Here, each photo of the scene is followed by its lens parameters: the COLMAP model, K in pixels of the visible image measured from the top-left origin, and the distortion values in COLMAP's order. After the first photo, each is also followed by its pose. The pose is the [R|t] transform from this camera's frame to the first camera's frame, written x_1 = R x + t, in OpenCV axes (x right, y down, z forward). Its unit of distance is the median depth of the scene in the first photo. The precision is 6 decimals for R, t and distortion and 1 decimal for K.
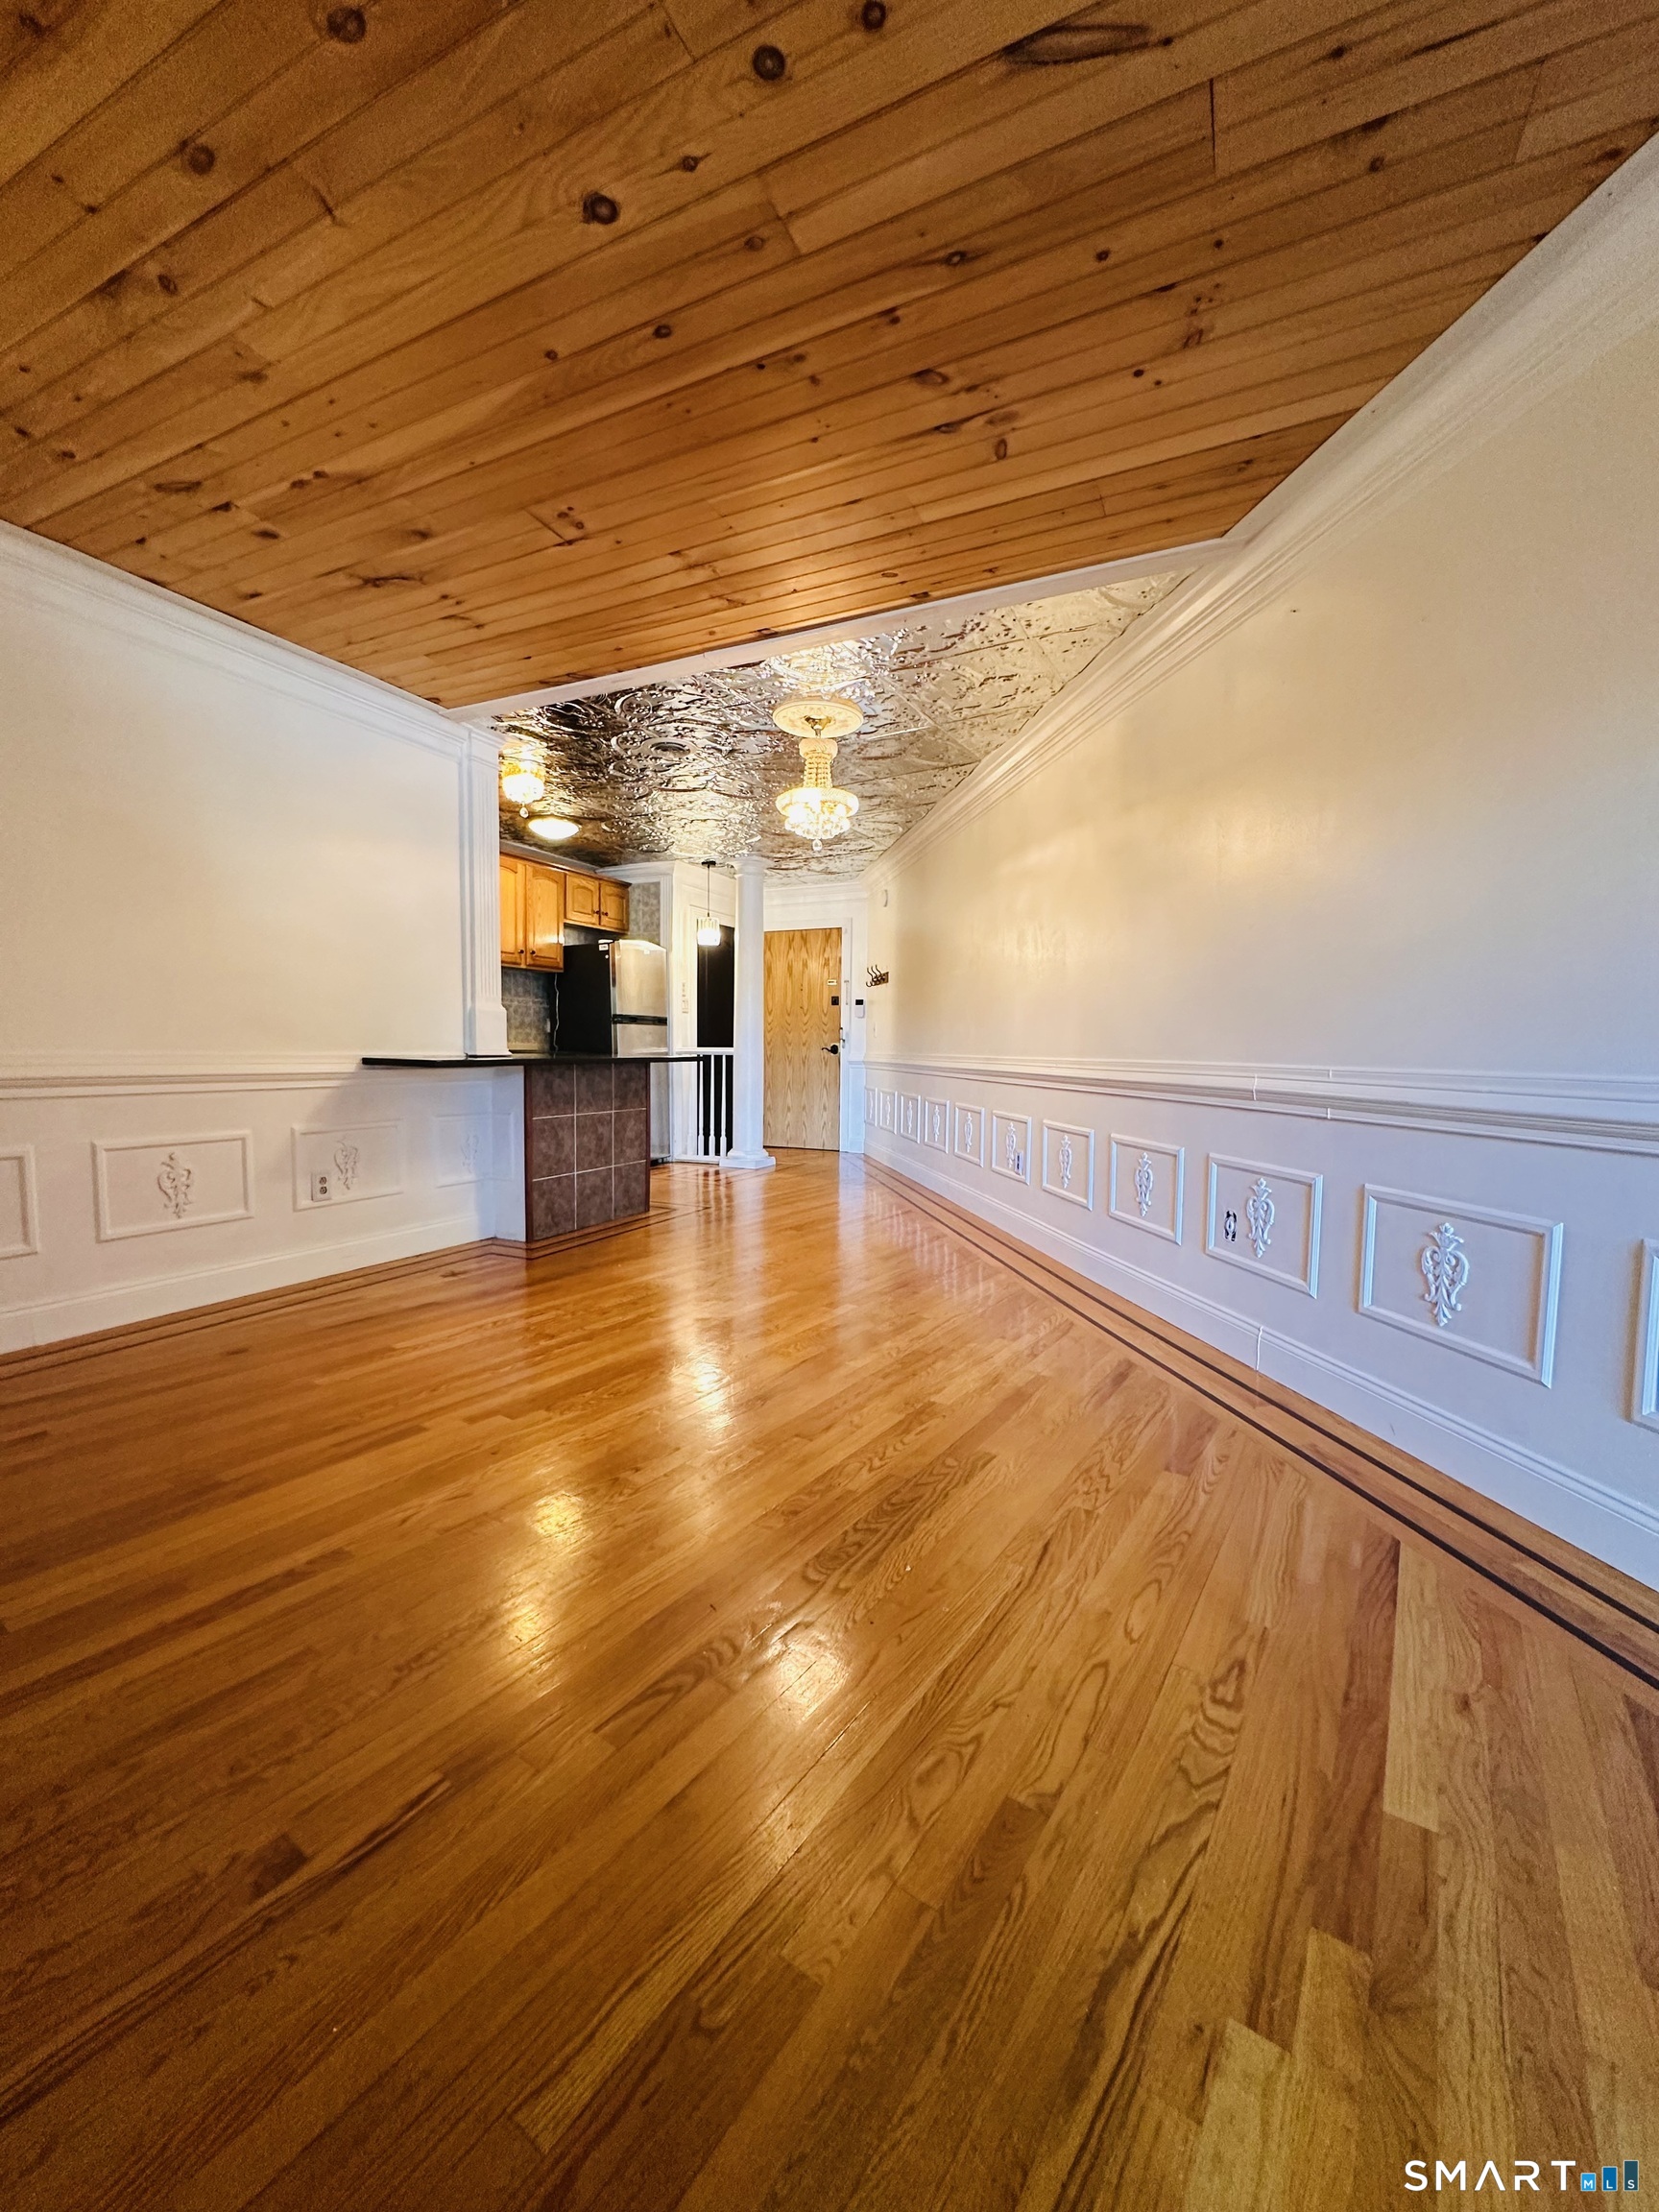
lens RADIAL K [[883.0, 0, 829.0], [0, 883.0, 1109.0], [0, 0, 1]] dist [0.002462, 0.000157]
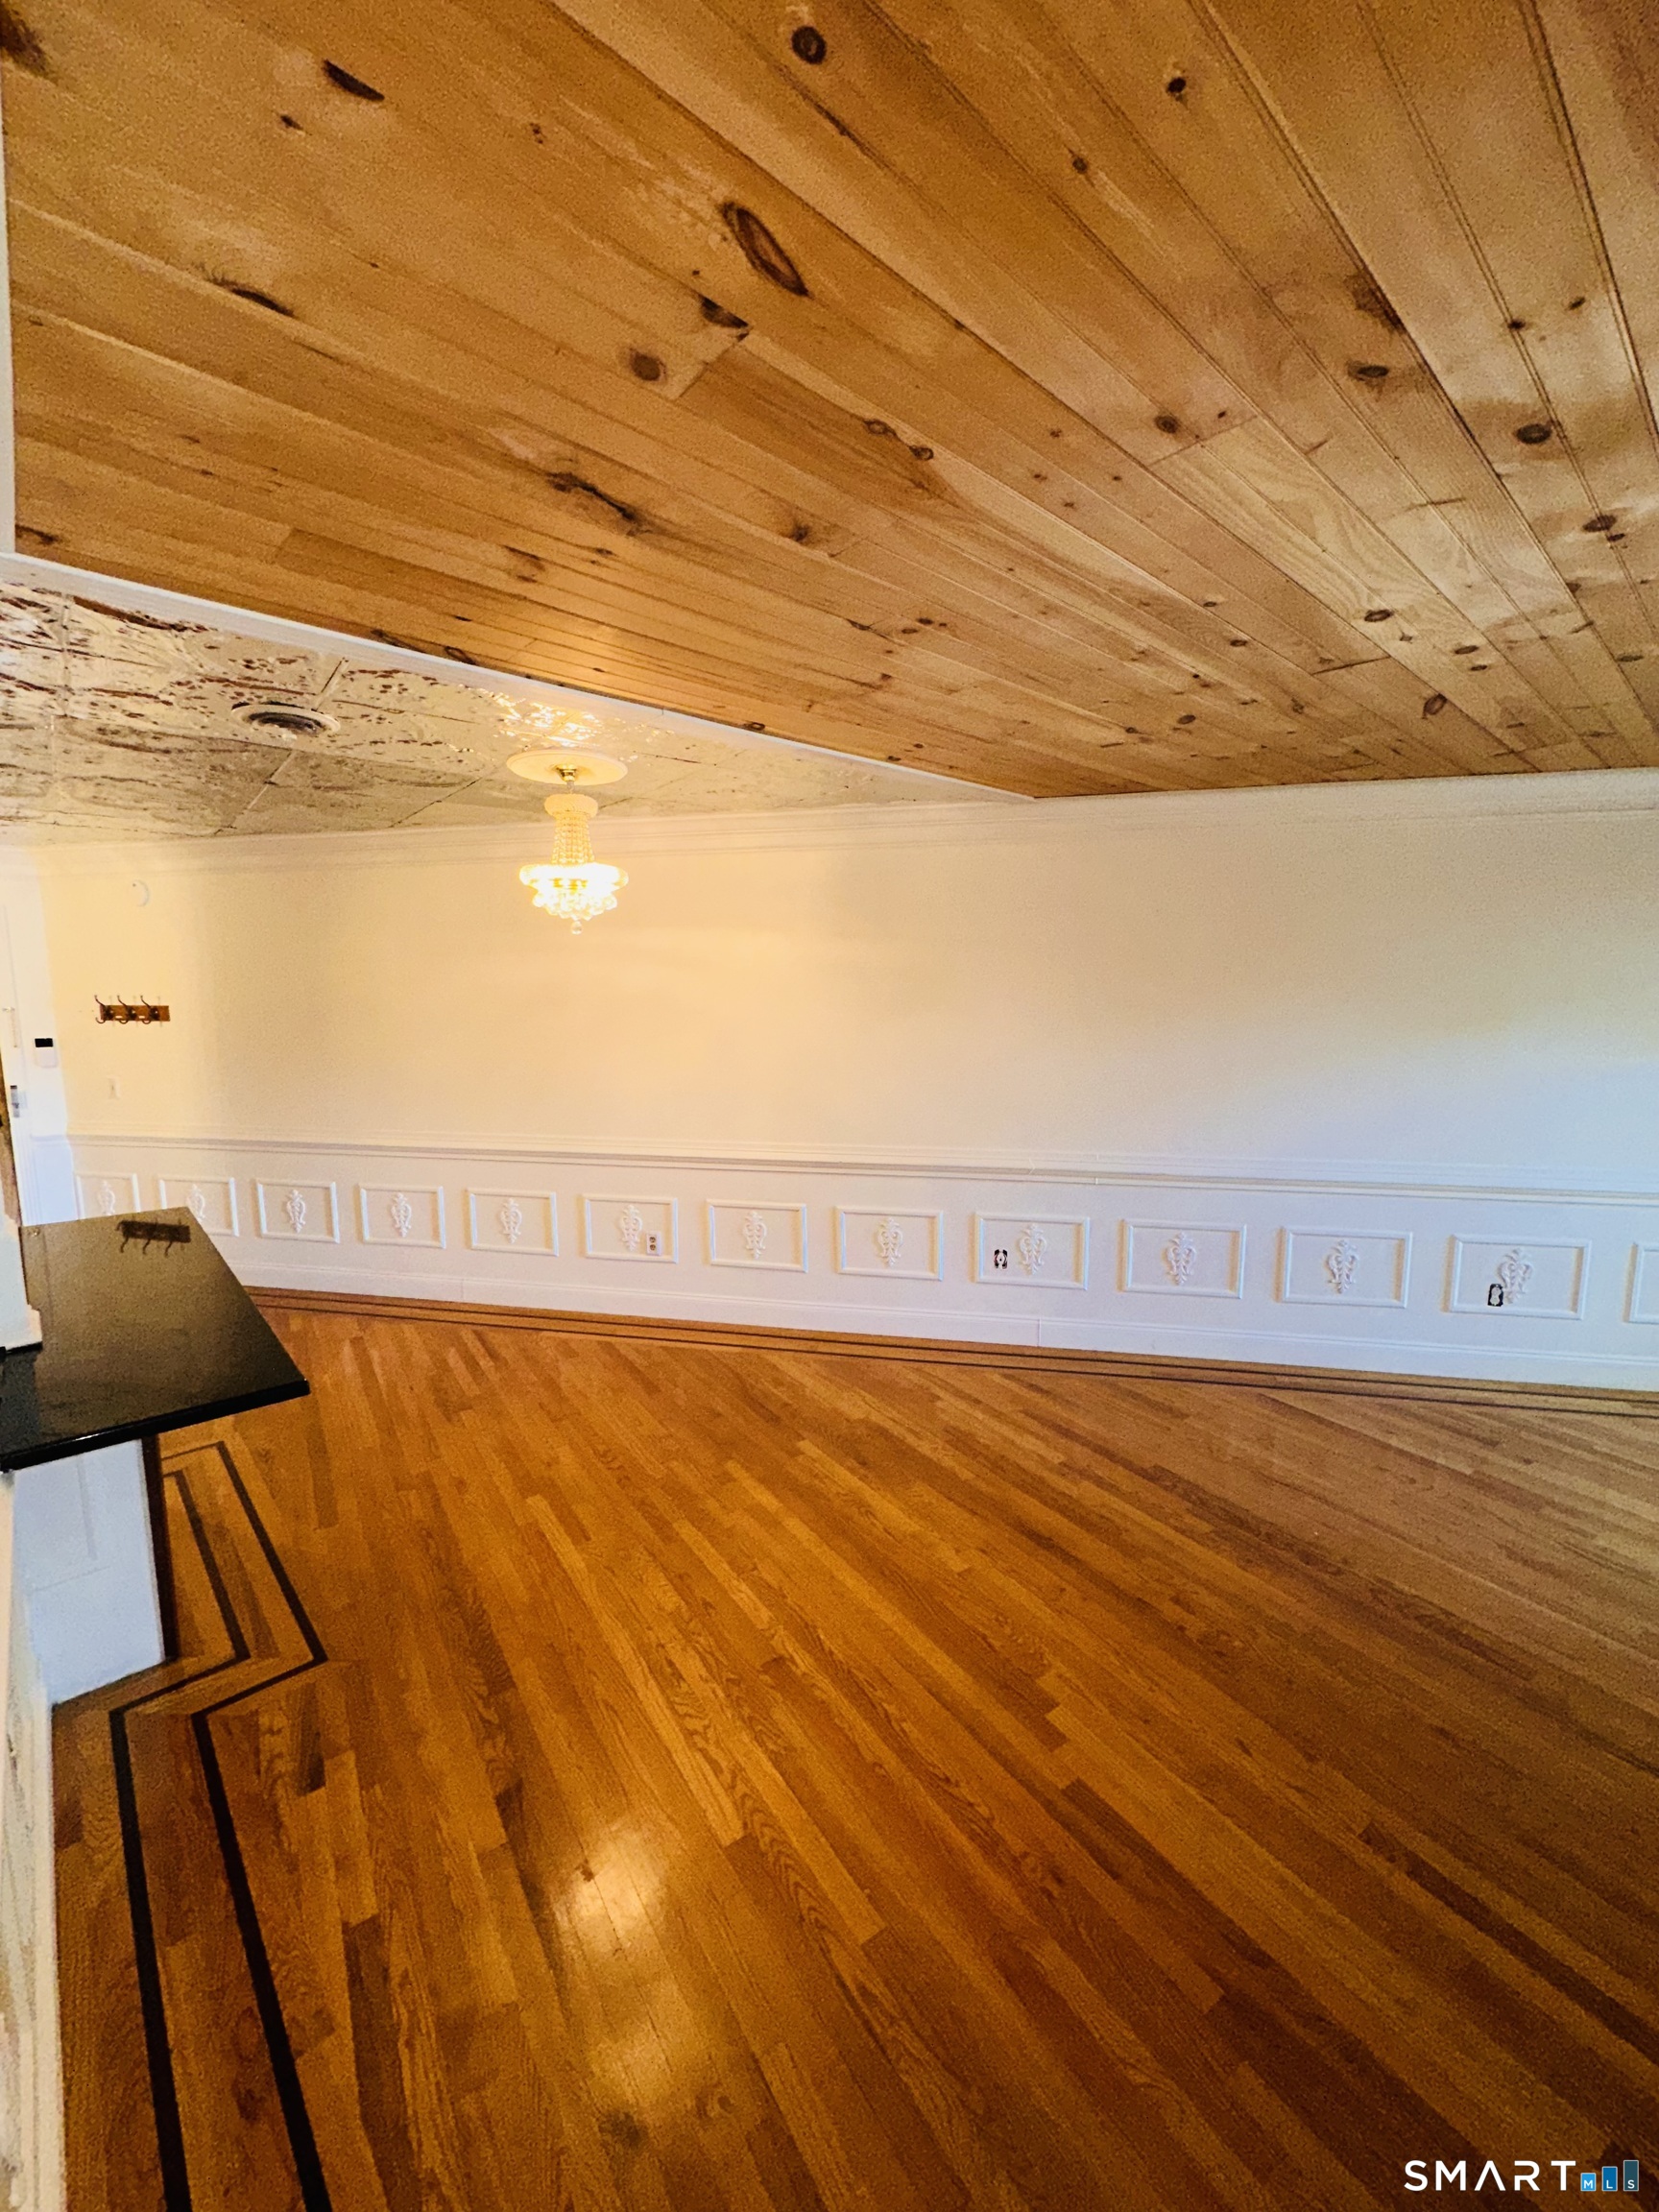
lens RADIAL K [[885.0, 0, 831.7], [0, 885.0, 1112.4], [0, 0, 1]] dist [-0.004760, 0.000399]
pose [[0.374638, -0.136335, 0.917093, -0.964778], [0.070068, 0.990465, 0.118619, -0.302837], [-0.924520, 0.019820, 0.380619, 0.695356]]
